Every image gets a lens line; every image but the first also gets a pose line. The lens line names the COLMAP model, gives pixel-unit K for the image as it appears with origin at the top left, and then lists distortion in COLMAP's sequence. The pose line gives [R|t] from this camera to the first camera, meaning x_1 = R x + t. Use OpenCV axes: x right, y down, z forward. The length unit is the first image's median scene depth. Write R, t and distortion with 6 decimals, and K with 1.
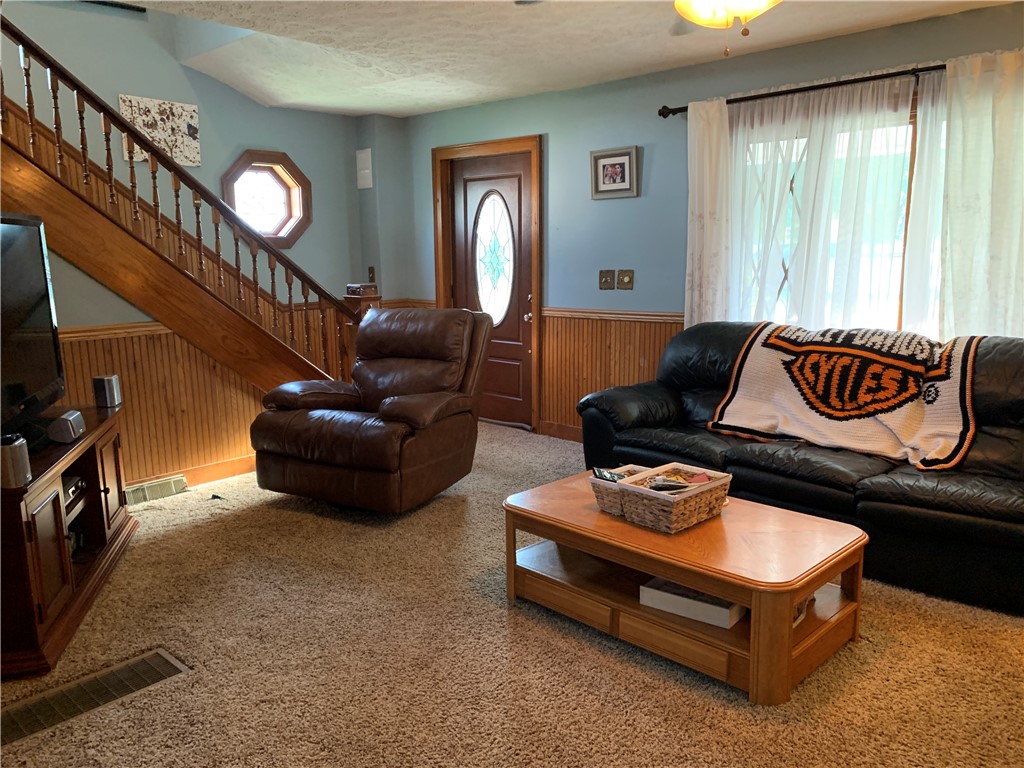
lens RADIAL K [[779.3, 0, 519.2], [0, 779.3, 389.7], [0, 0, 1]] dist [0.042721, -0.057445]
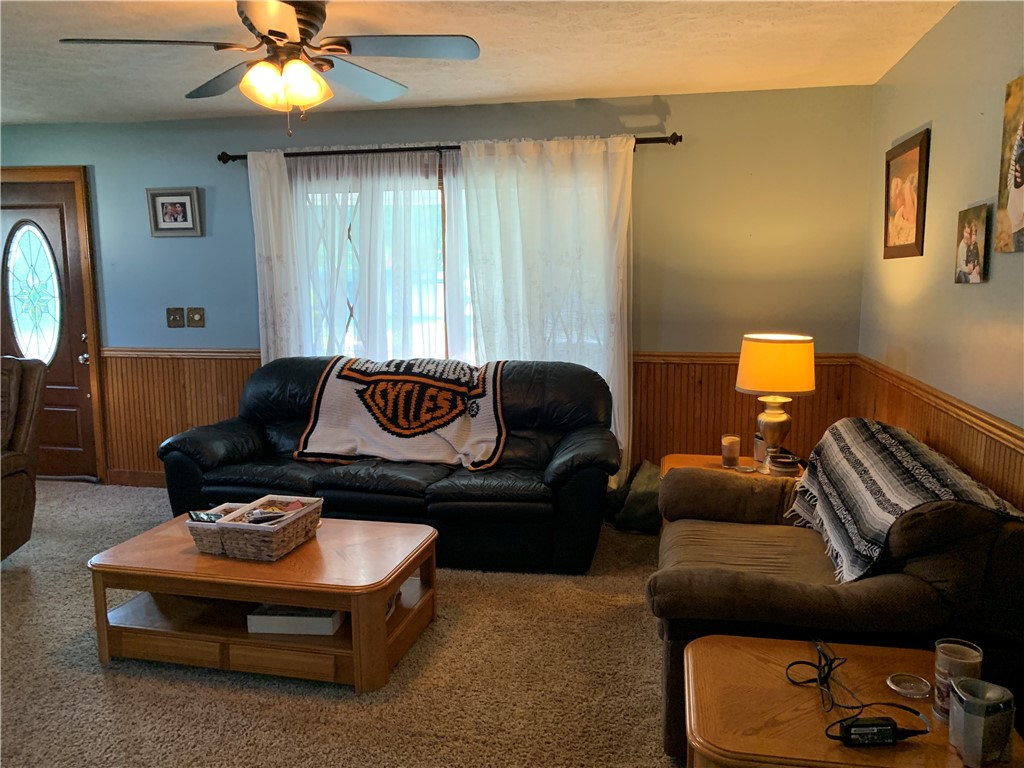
lens RADIAL K [[779.3, 0, 507.6], [0, 779.3, 376.8], [0, 0, 1]] dist [0.042721, -0.057445]
pose [[0.864715, -0.068807, 0.497528, -0.036750], [0.091461, 0.995581, -0.021275, -0.013727], [-0.493865, 0.063901, 0.867187, -0.093757]]
